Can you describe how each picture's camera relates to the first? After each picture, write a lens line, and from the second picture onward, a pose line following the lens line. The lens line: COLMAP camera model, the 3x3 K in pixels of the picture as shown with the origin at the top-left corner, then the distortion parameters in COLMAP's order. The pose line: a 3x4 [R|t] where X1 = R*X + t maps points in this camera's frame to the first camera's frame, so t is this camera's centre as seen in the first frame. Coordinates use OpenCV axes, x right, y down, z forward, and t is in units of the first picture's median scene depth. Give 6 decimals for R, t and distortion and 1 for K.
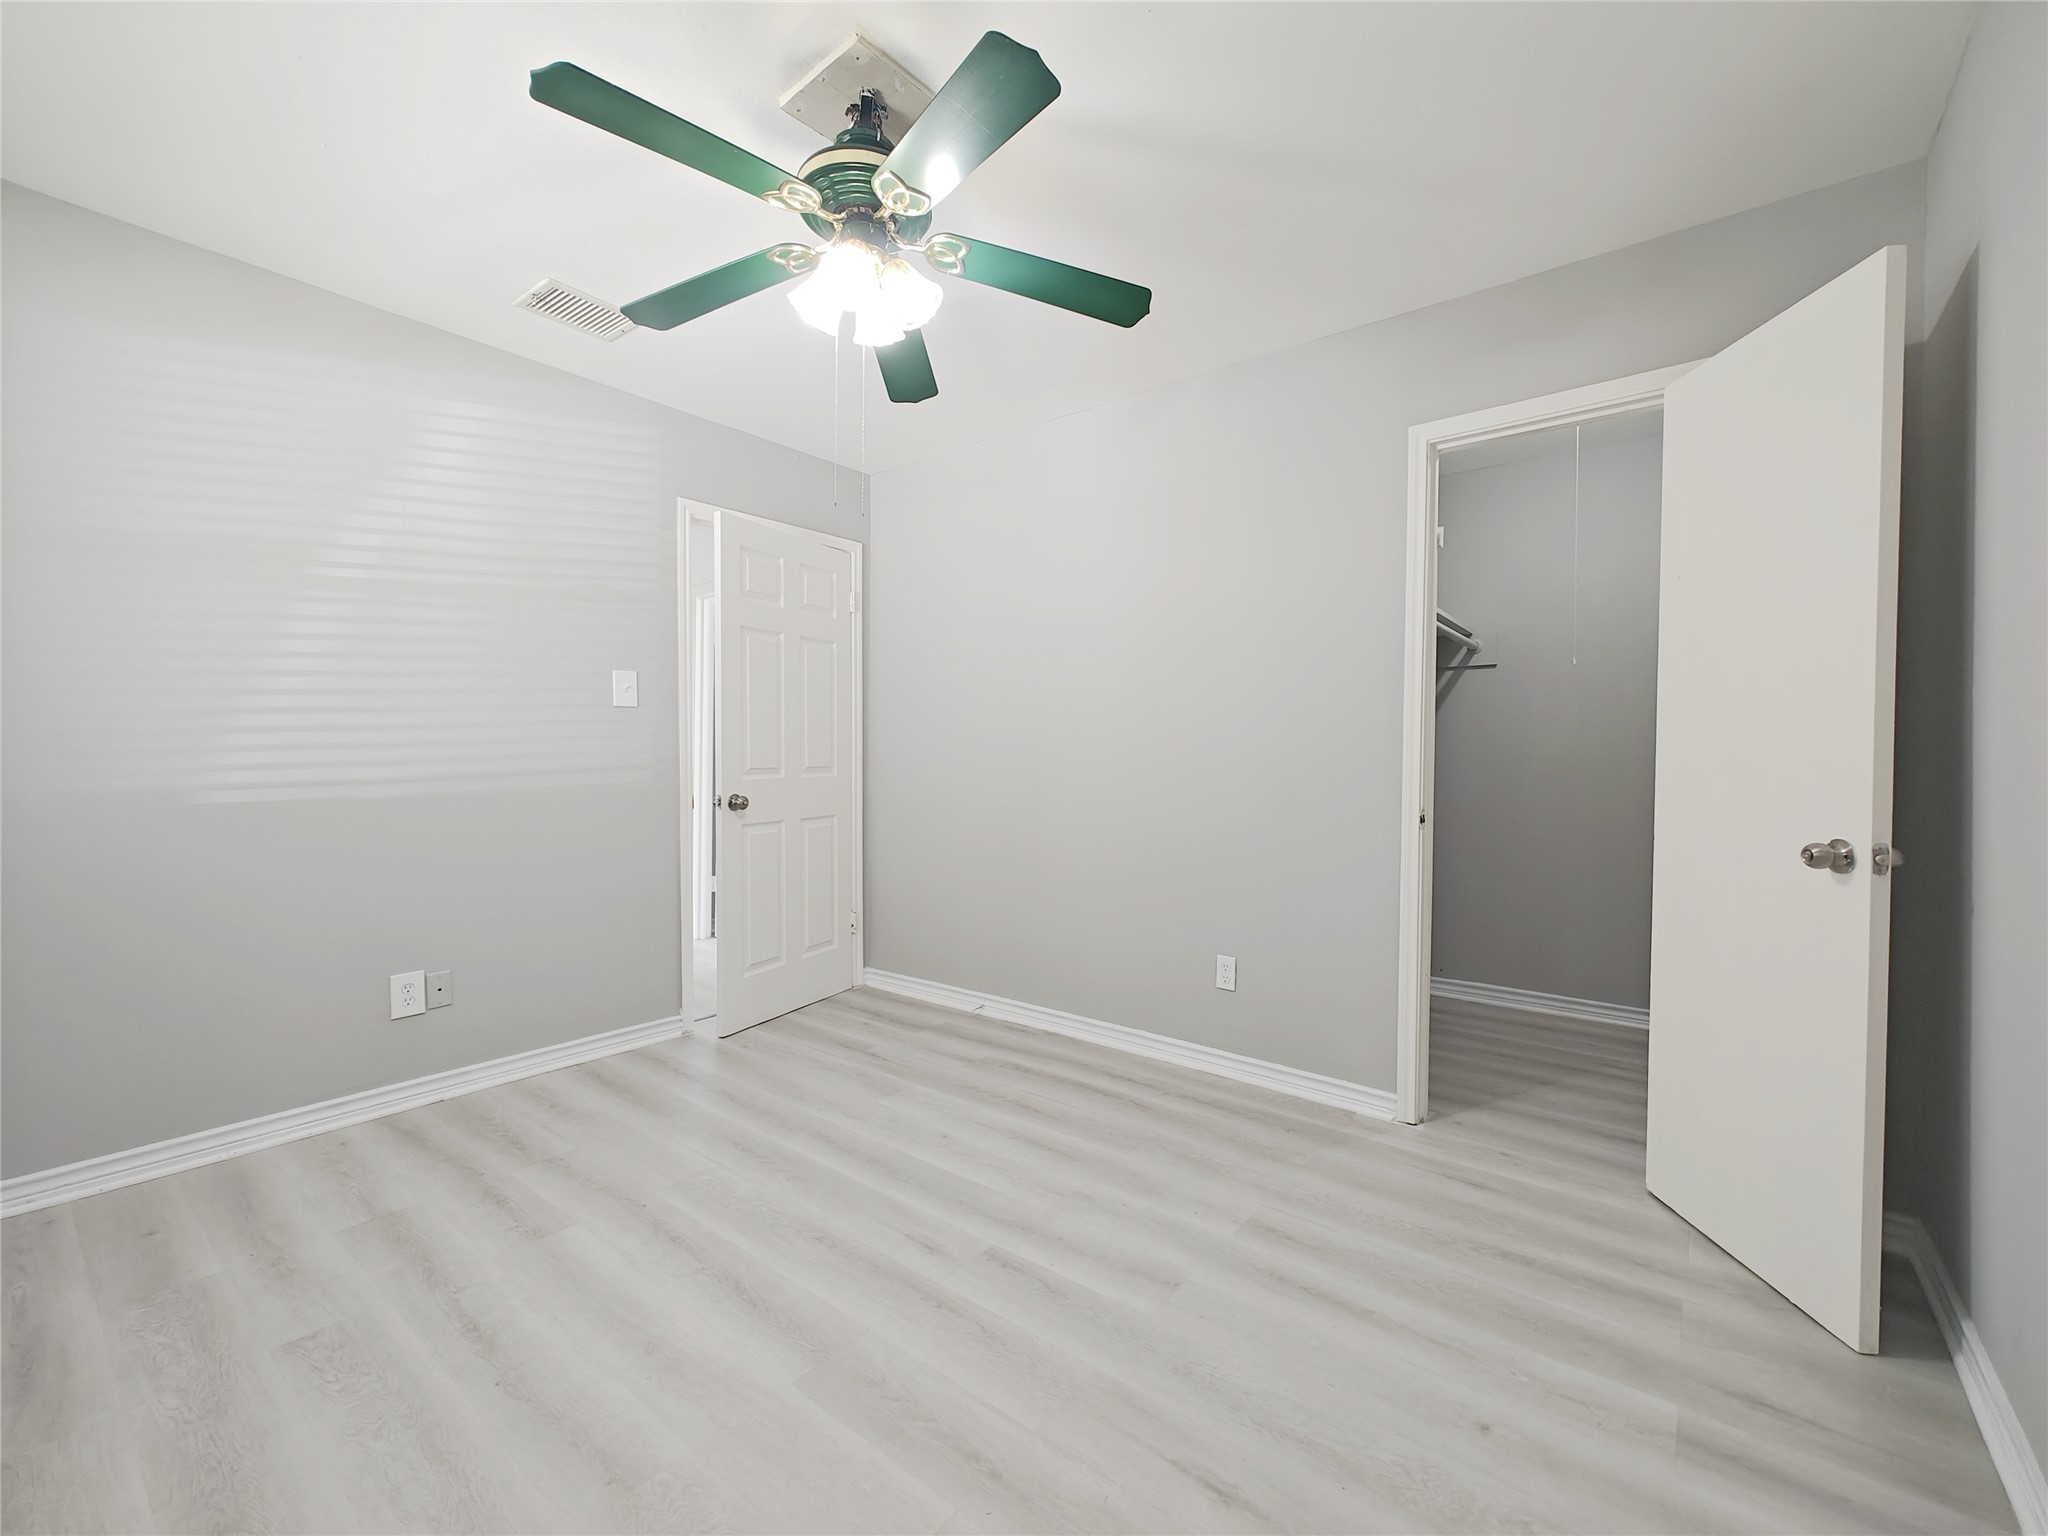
lens RADIAL K [[837.5, 0, 1034.3], [0, 837.5, 770.3], [0, 0, 1]] dist [0.002427, -0.000136]
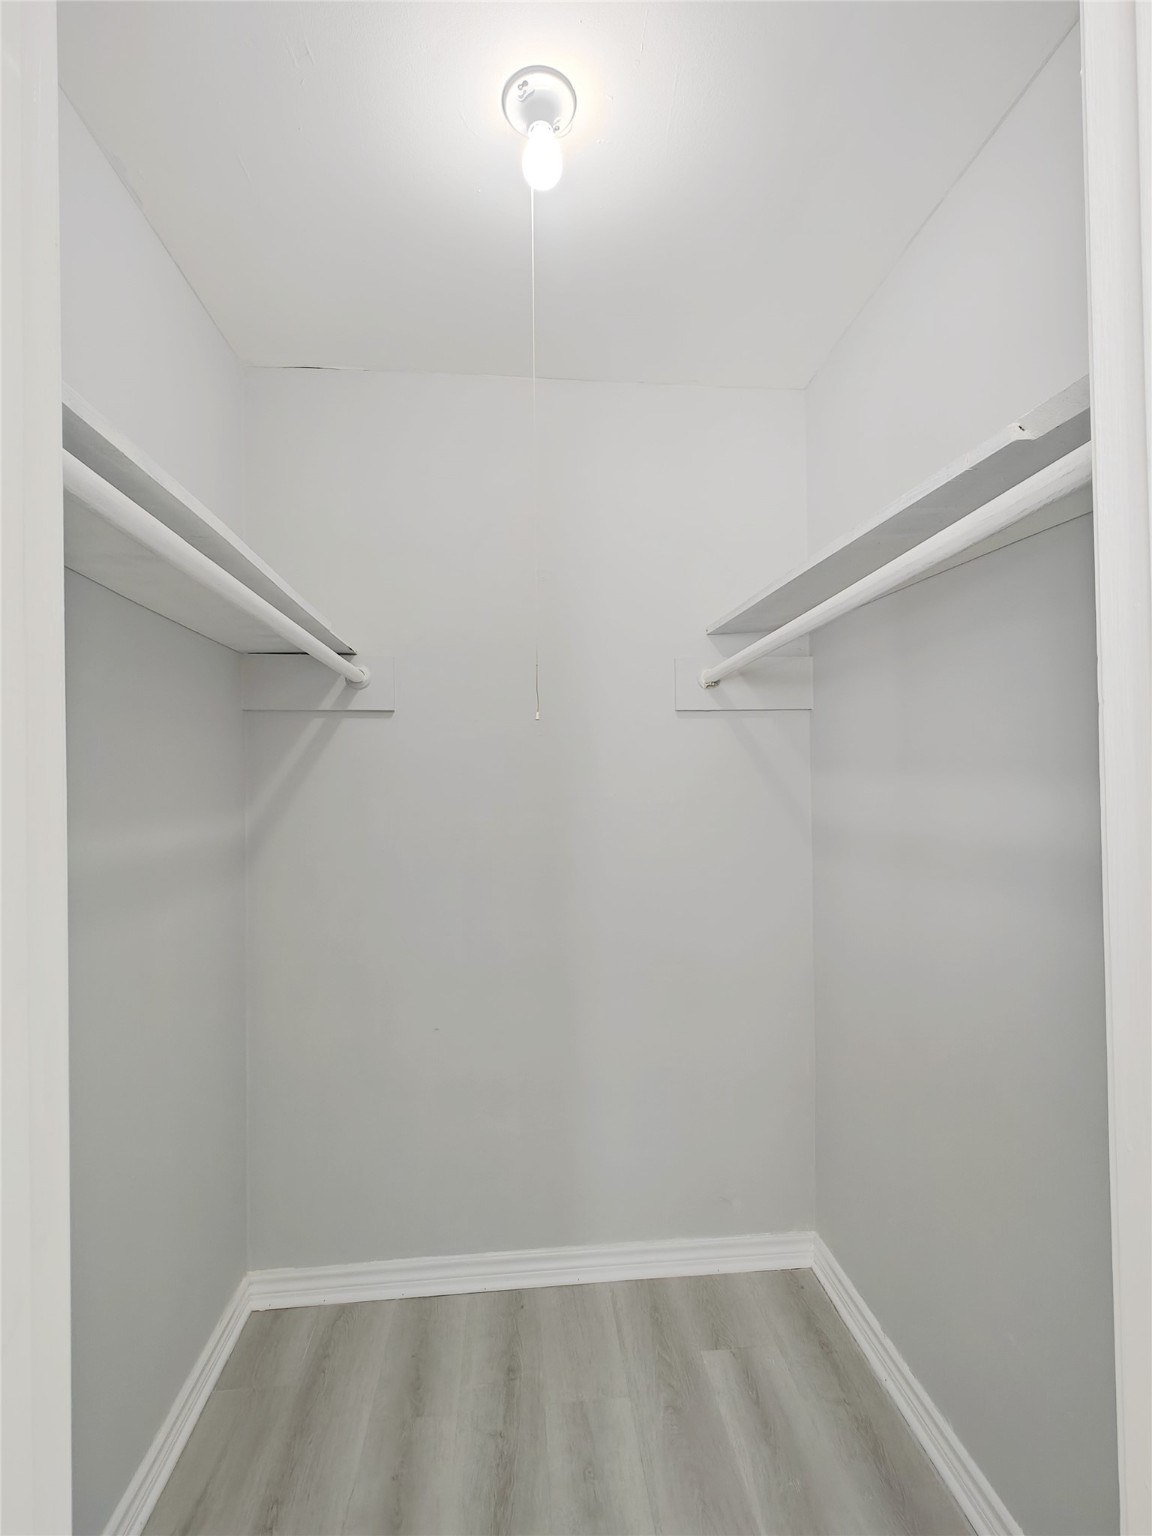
lens RADIAL K [[710.0, 0, 576.0], [0, 710.0, 773.3], [0, 0, 1]] dist [0.002705, 0.000156]
pose [[0.725240, -0.011972, 0.688392, 0.188749], [0.024741, 0.999656, -0.008681, -0.047135], [-0.688052, 0.023328, 0.725286, 0.345479]]
